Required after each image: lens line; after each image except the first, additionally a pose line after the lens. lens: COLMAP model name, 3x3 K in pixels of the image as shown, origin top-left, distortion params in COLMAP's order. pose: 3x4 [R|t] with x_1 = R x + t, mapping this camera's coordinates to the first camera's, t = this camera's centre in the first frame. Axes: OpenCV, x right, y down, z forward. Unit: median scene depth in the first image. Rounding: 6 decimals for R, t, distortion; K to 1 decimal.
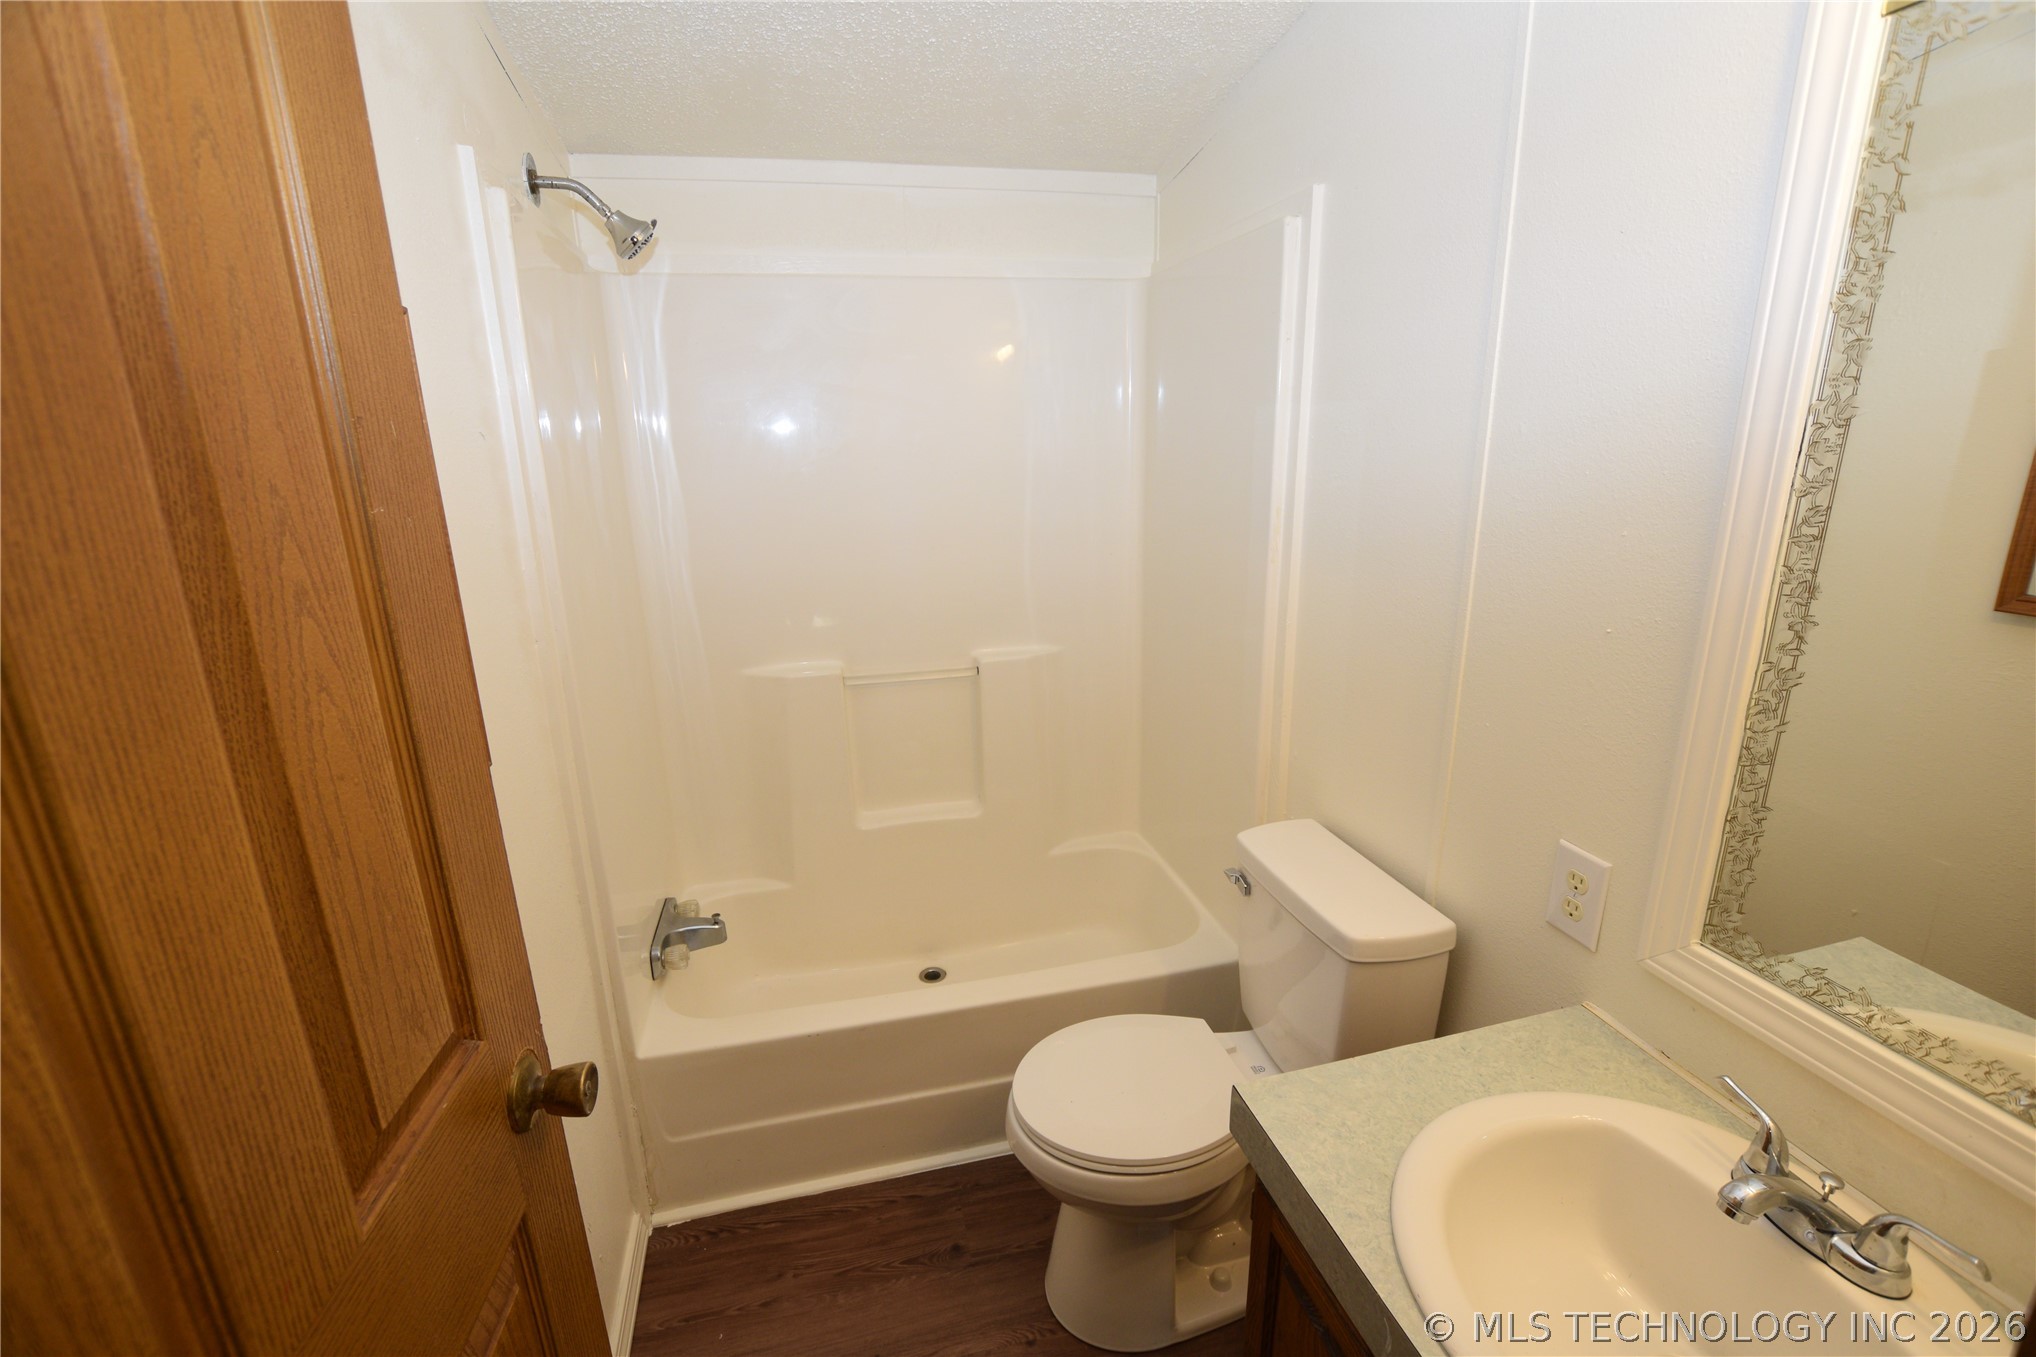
lens RADIAL K [[897.6, 0, 1026.7], [0, 897.6, 683.0], [0, 0, 1]] dist [-0.033634, 0.005840]
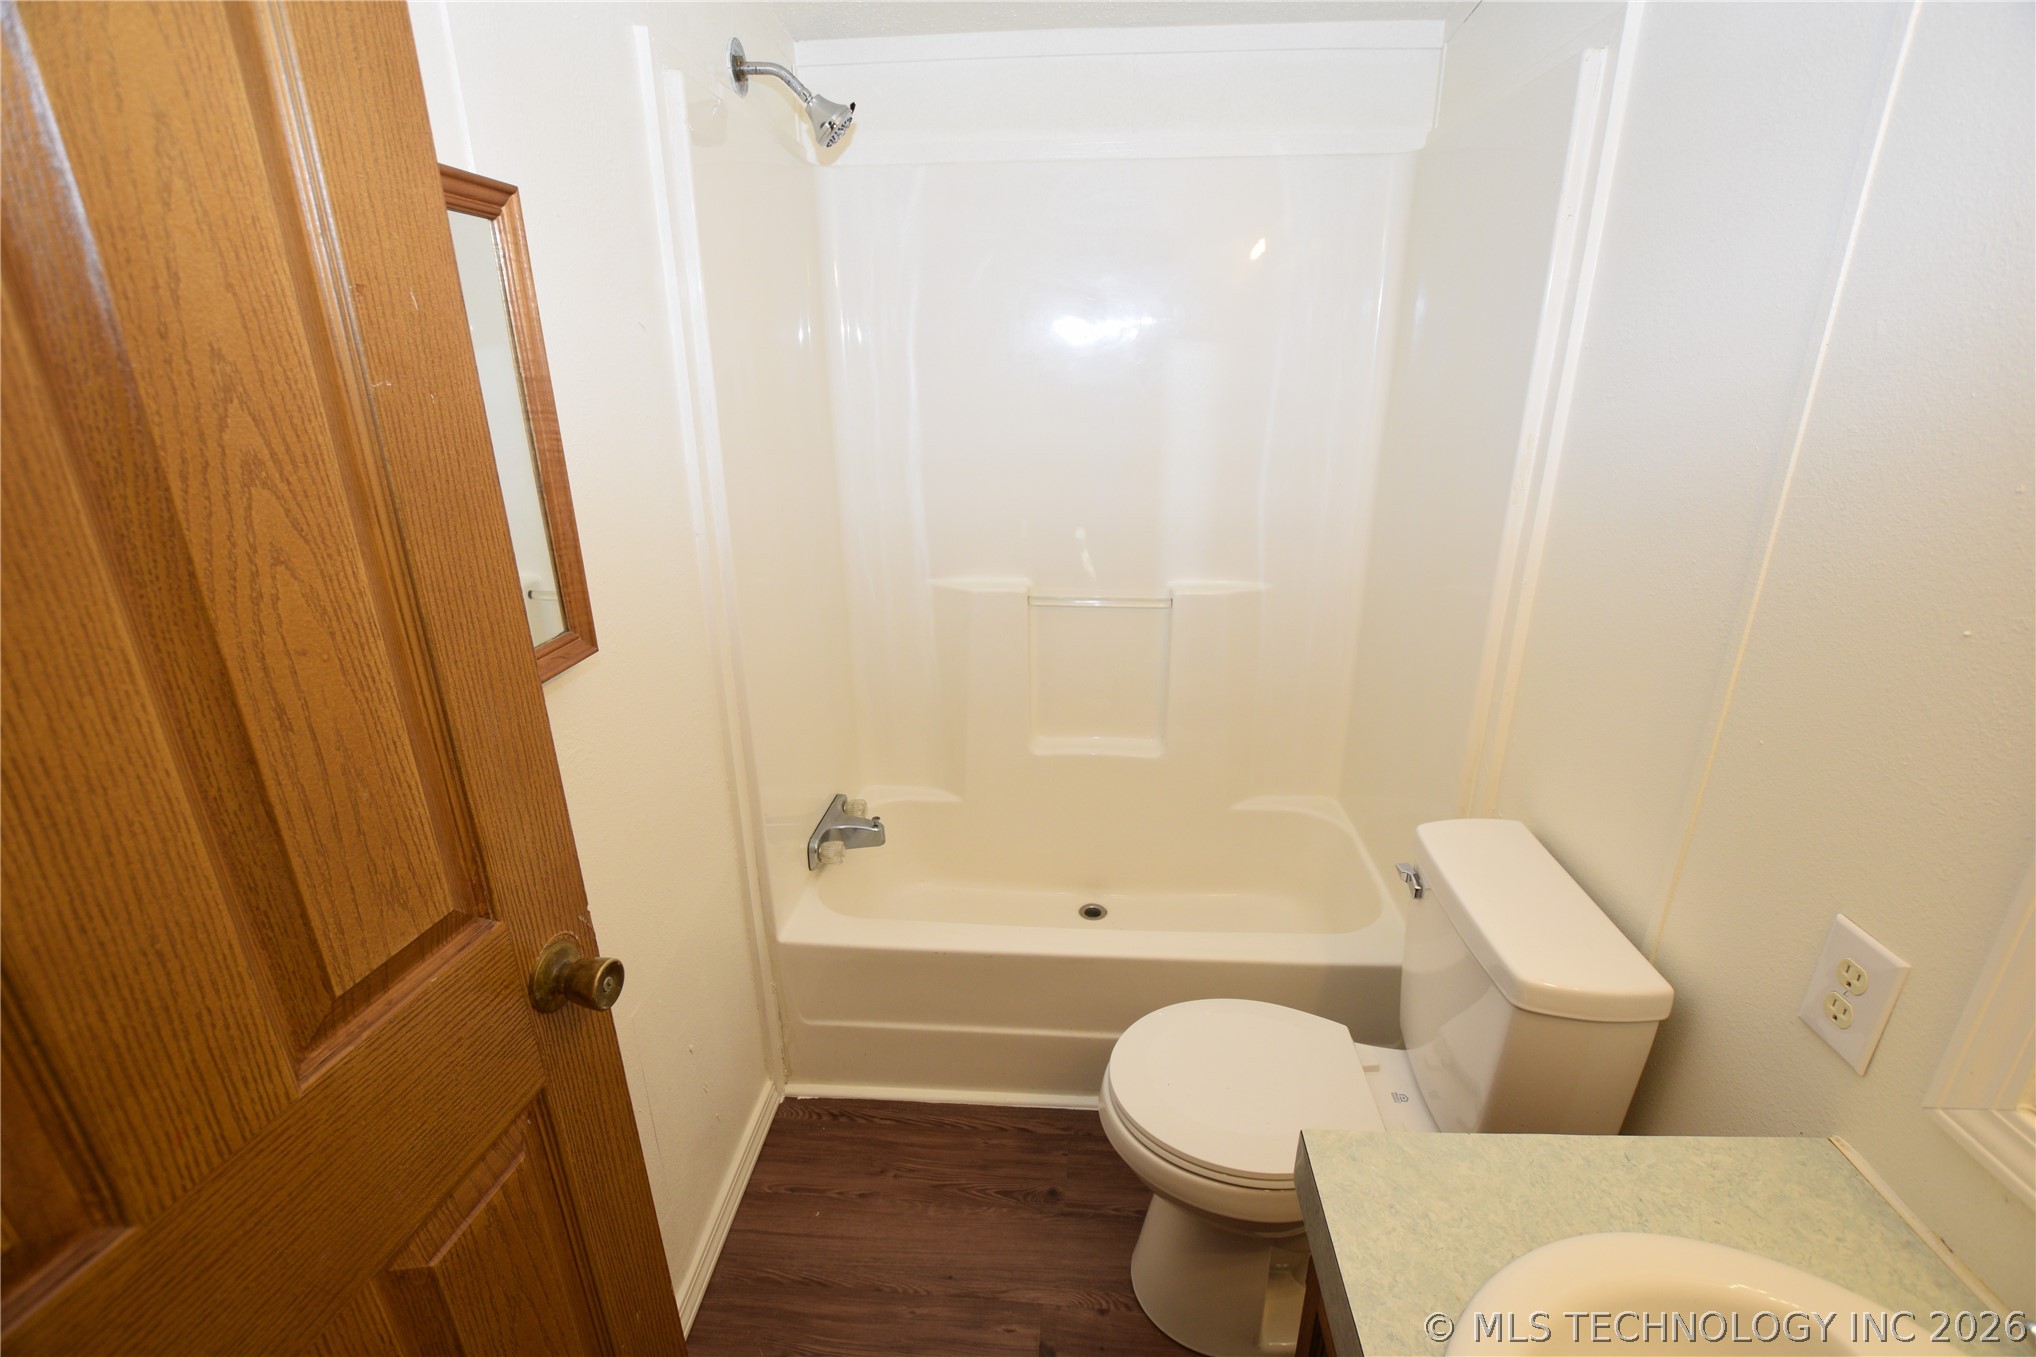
lens RADIAL K [[897.6, 0, 1024.4], [0, 897.6, 686.5], [0, 0, 1]] dist [-0.033634, 0.005840]
pose [[0.952626, 0.119249, -0.279792, 0.162622], [-0.094299, 0.990402, 0.101049, -0.018433], [0.289157, -0.069878, 0.954728, 0.156247]]
